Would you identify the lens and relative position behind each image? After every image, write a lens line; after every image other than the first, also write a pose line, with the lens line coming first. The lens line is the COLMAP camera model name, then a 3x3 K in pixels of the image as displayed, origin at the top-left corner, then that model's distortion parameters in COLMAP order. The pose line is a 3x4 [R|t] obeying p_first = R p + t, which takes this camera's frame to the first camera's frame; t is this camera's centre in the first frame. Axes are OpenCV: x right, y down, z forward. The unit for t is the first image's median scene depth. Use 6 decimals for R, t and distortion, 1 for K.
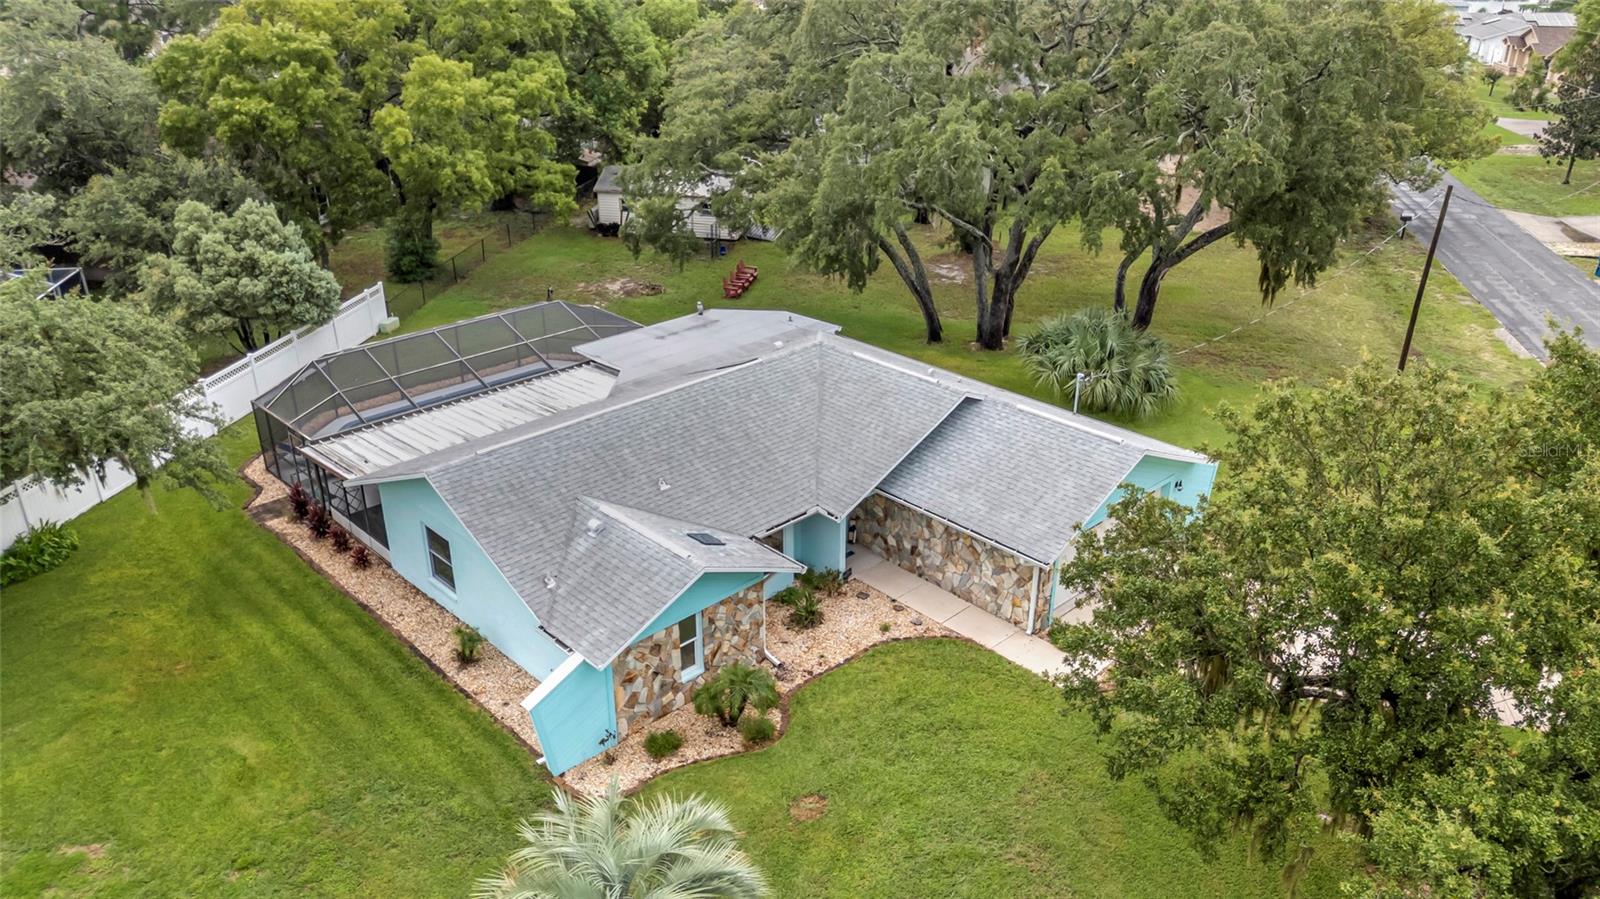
lens RADIAL K [[1203.5, 0, 797.3], [0, 1203.5, 384.3], [0, 0, 1]] dist [0.031853, -0.004821]
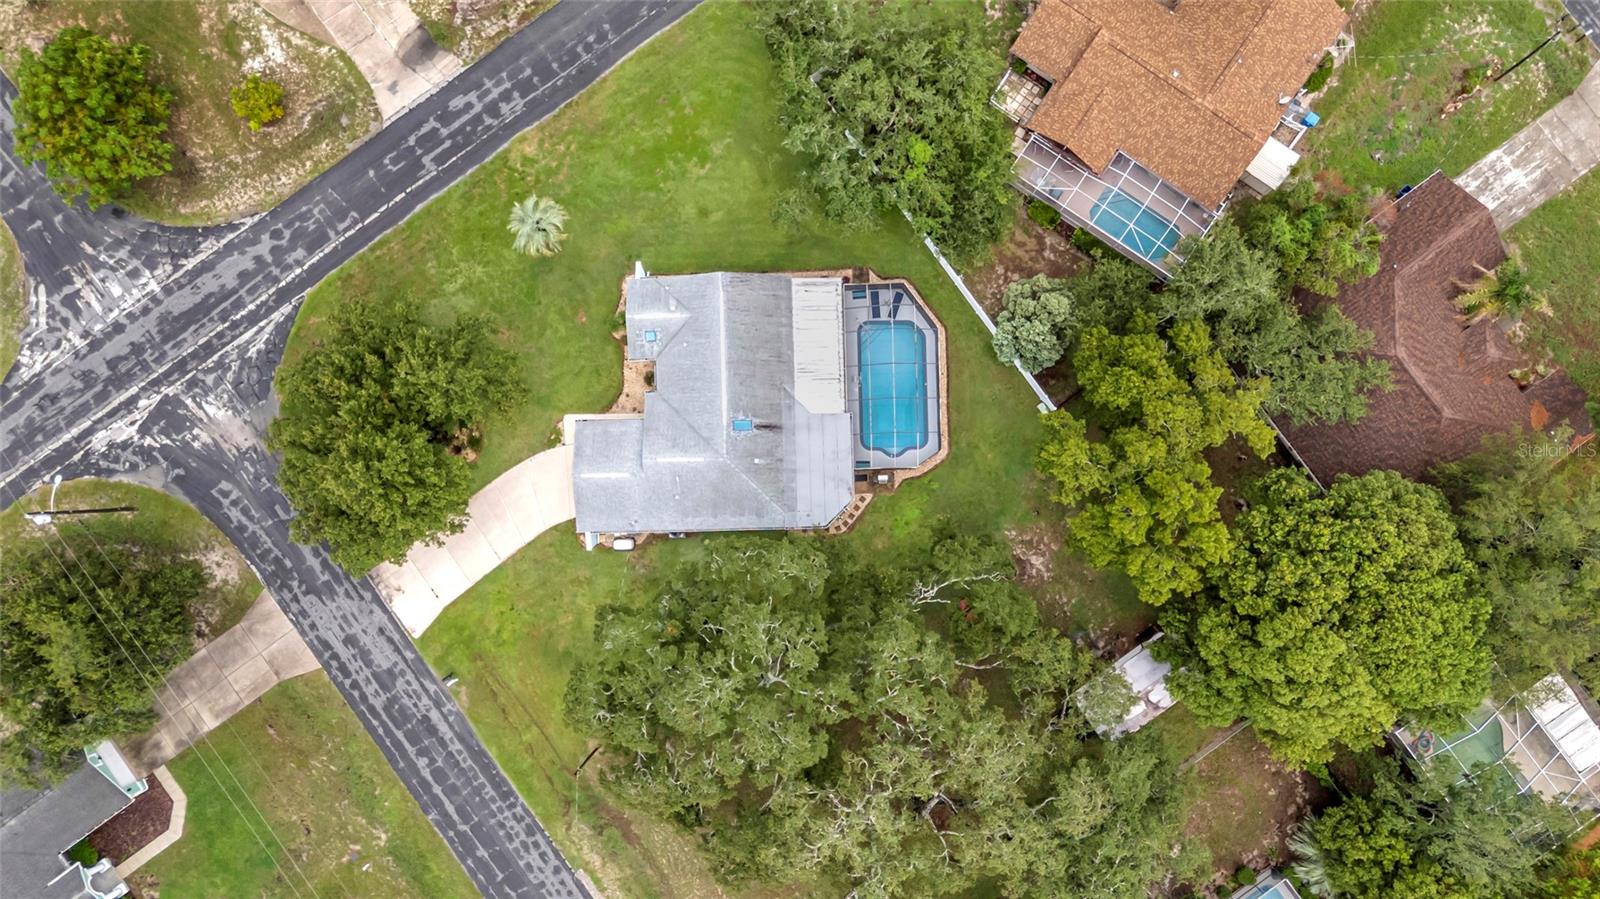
lens RADIAL K [[1203.1, 0, 869.1], [0, 1203.1, 442.9], [0, 0, 1]] dist [0.033999, -0.008939]
pose [[-0.670197, 0.740672, -0.047337, -0.096633], [-0.301559, -0.213478, 0.929241, -2.704522], [0.678157, 0.637050, 0.366429, 0.407983]]
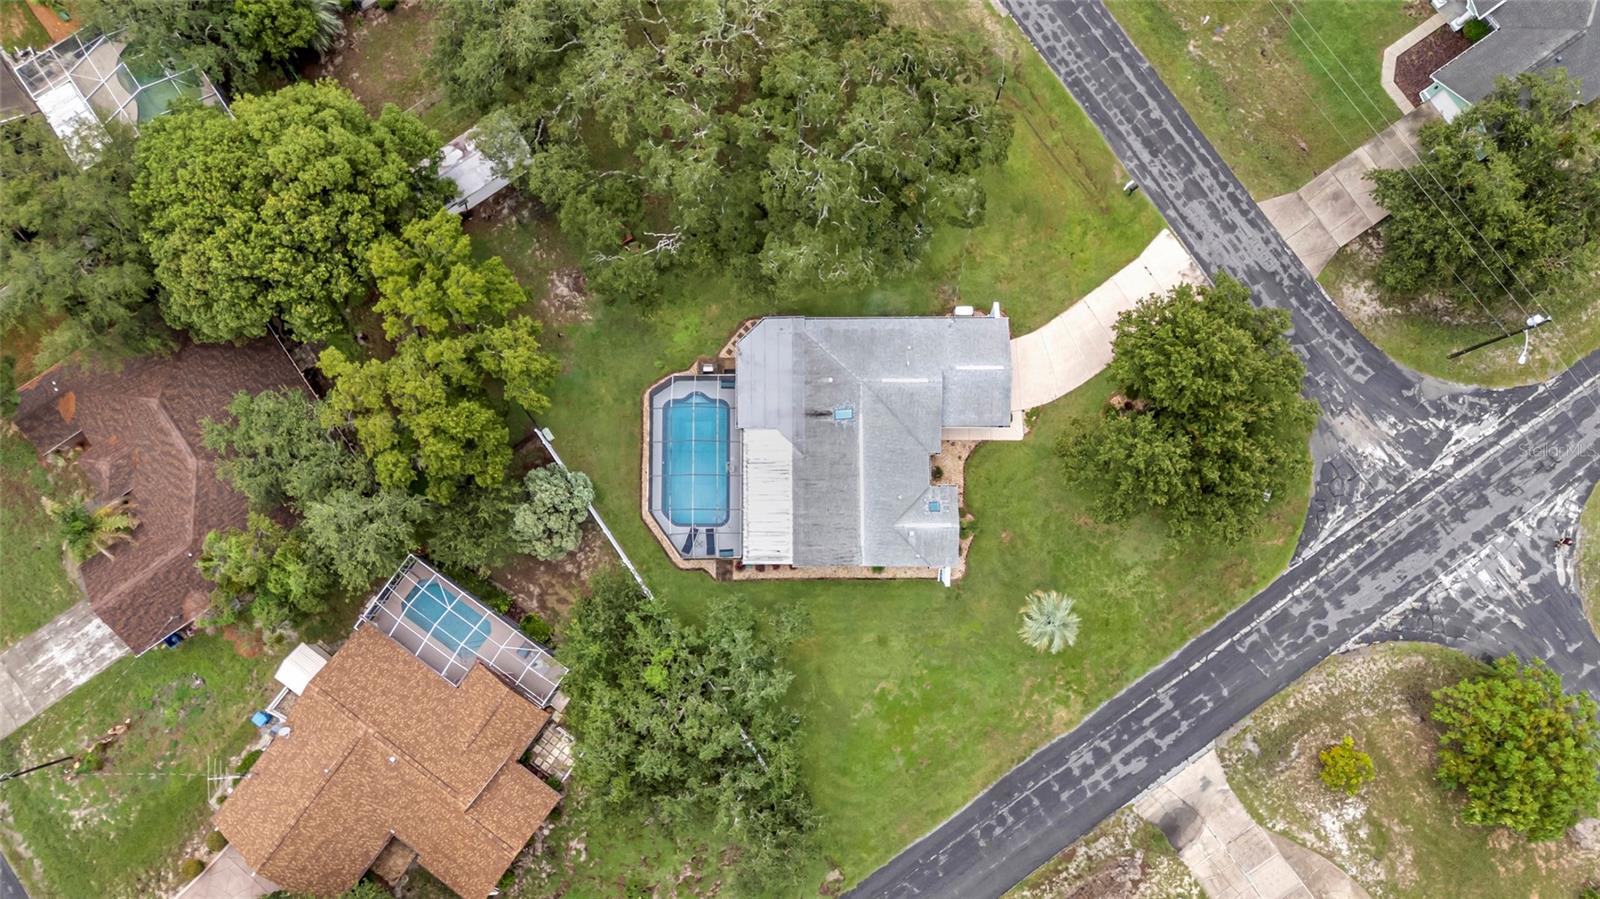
lens RADIAL K [[1198.2, 0, 735.2], [0, 1198.2, 448.1], [0, 0, 1]] dist [0.030319, -0.000847]
pose [[0.691338, -0.720519, 0.053889, -0.445776], [0.315225, 0.367887, 0.874810, -2.523037], [-0.650142, -0.587802, 0.481460, -0.027928]]
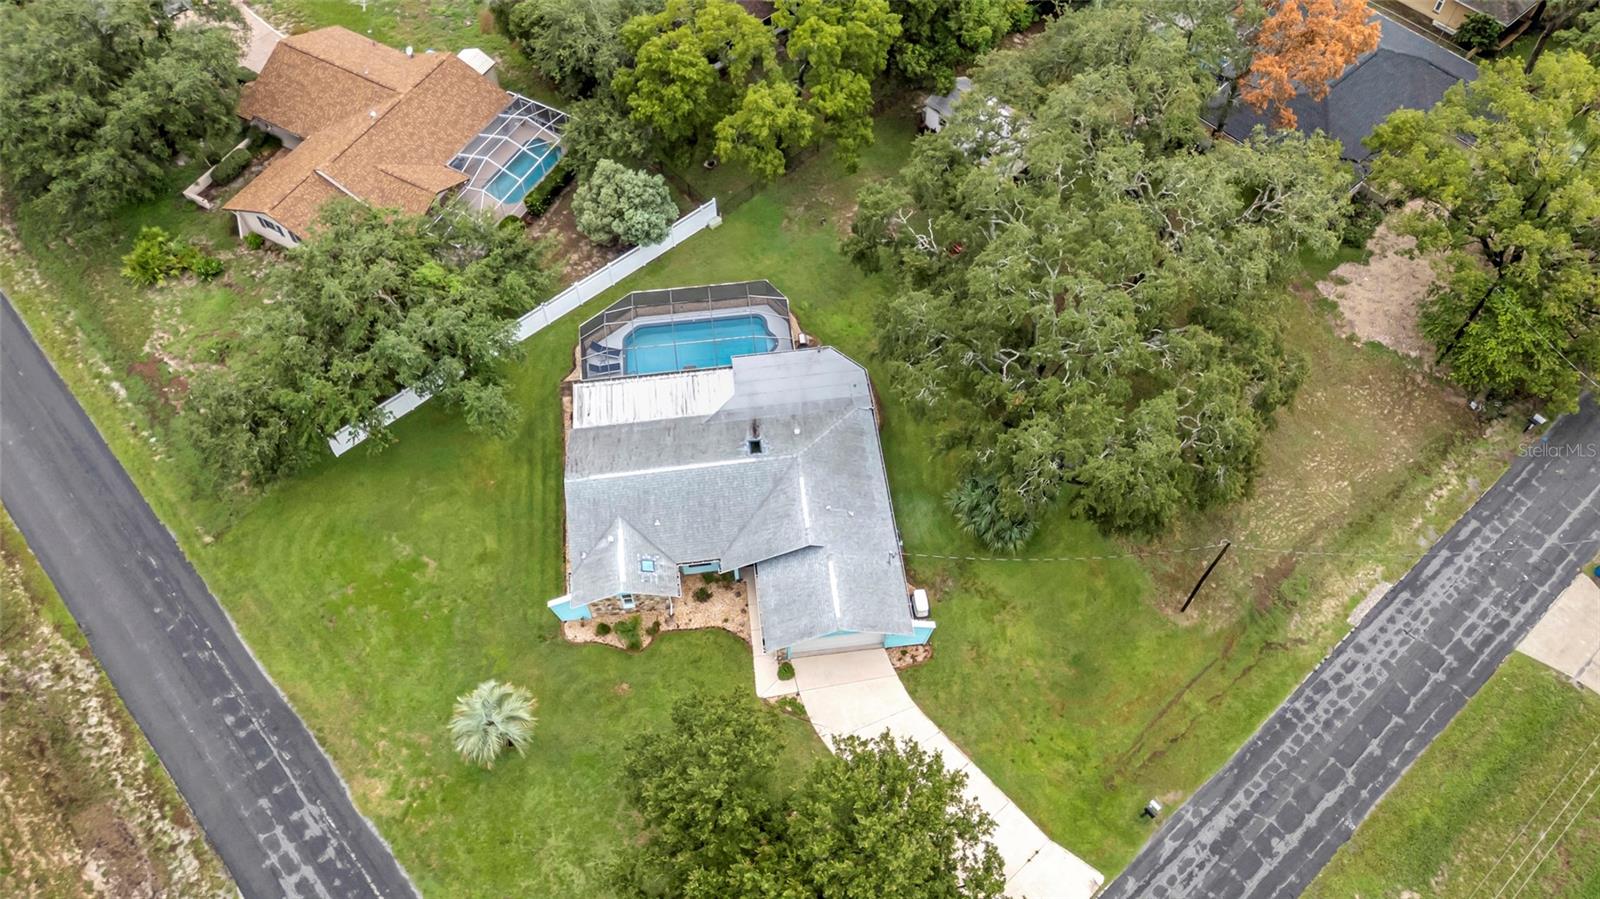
lens RADIAL K [[1203.5, 0, 797.3], [0, 1203.5, 384.3], [0, 0, 1]] dist [0.031853, -0.004821]
pose [[0.800146, 0.474114, -0.367399, 0.784765], [-0.209647, 0.794961, 0.569285, -1.426268], [0.561974, -0.378487, 0.735482, -0.382584]]
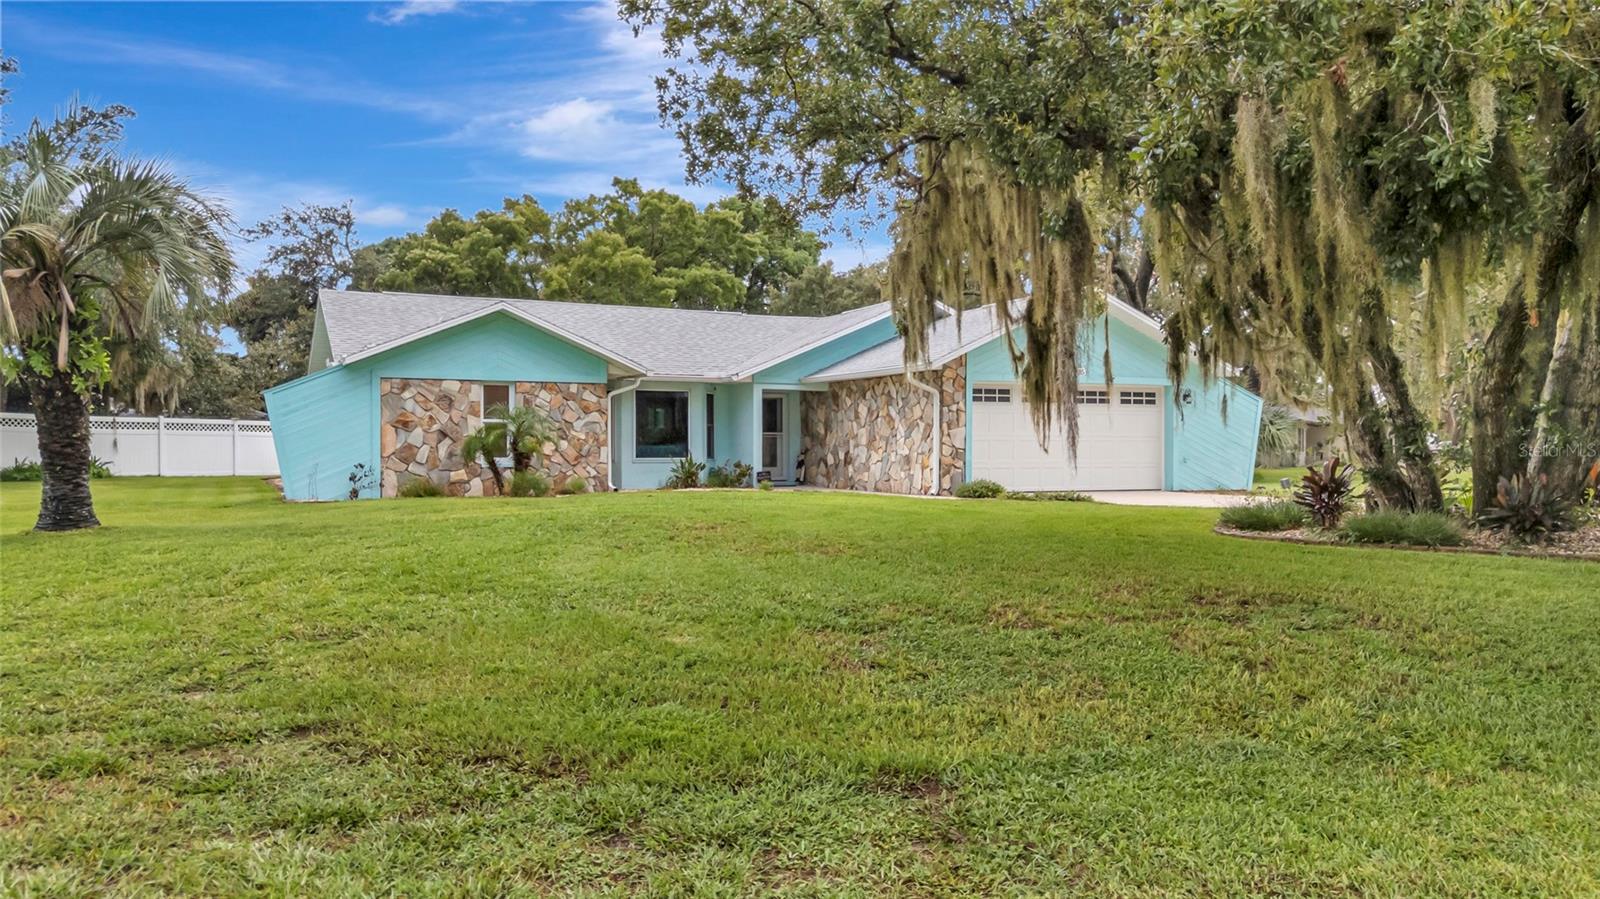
lens RADIAL K [[1181.3, 0, 801.9], [0, 1181.3, 390.6], [0, 0, 1]] dist [0.061847, -0.000831]
pose [[0.949710, -0.015165, -0.312763, 0.353191], [-0.116821, 0.909554, -0.398829, 0.463668], [0.290523, 0.415310, 0.862041, 0.284187]]
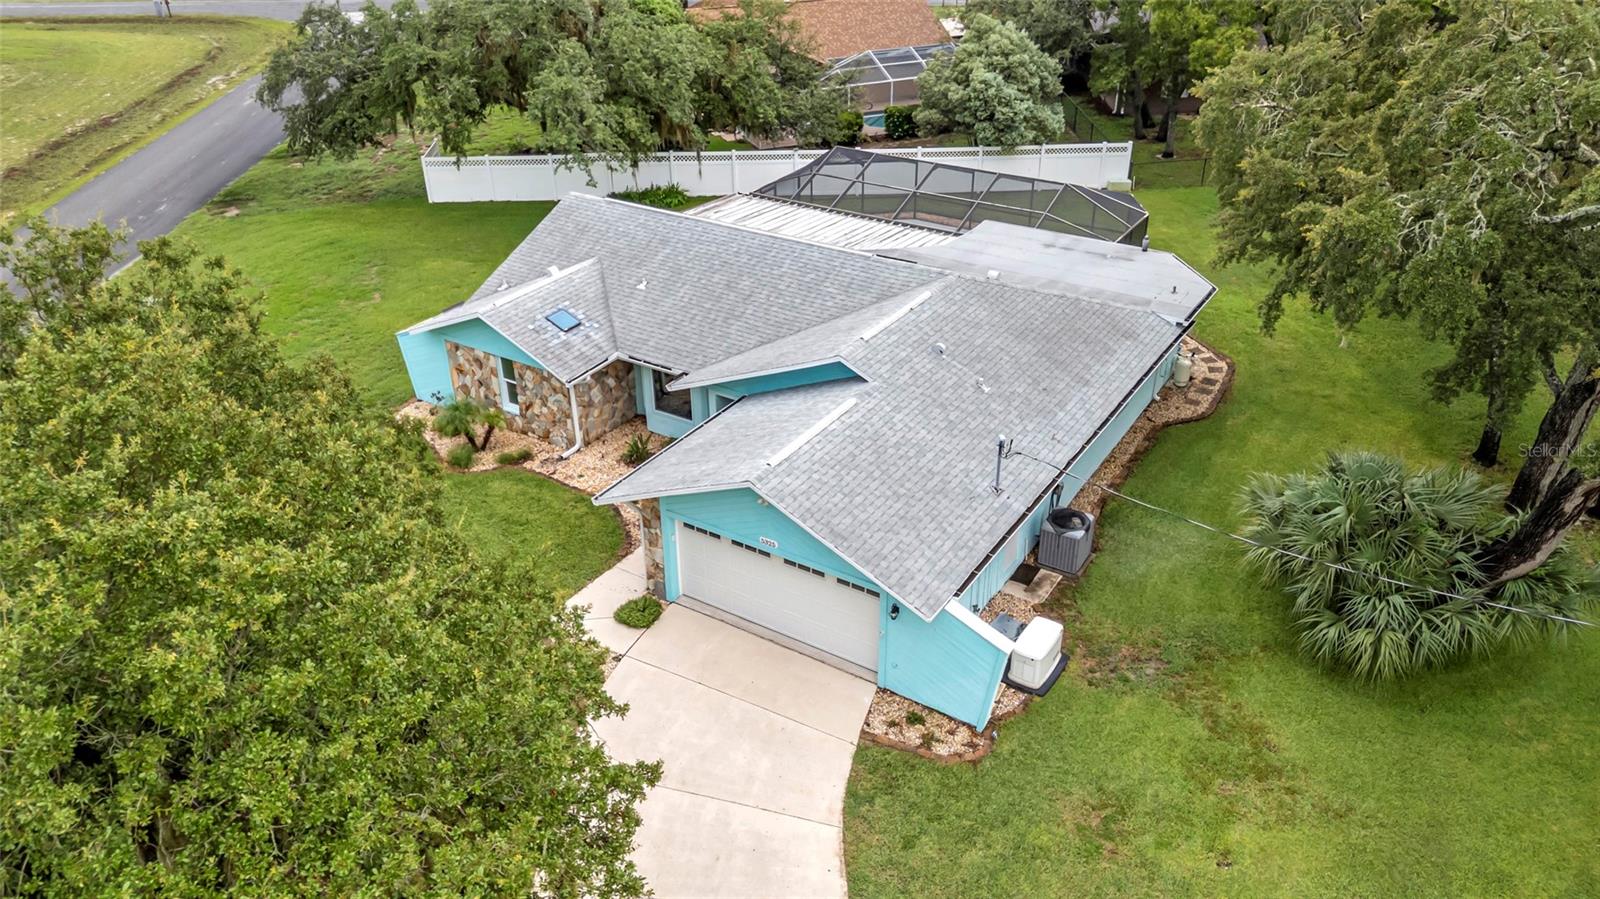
lens RADIAL K [[1203.5, 0, 797.3], [0, 1203.5, 384.3], [0, 0, 1]] dist [0.031853, -0.004821]
pose [[0.238418, 0.436144, -0.867718, 0.923673], [-0.350314, 0.871953, 0.342019, -0.265883], [0.905780, 0.222431, 0.360677, 0.749887]]
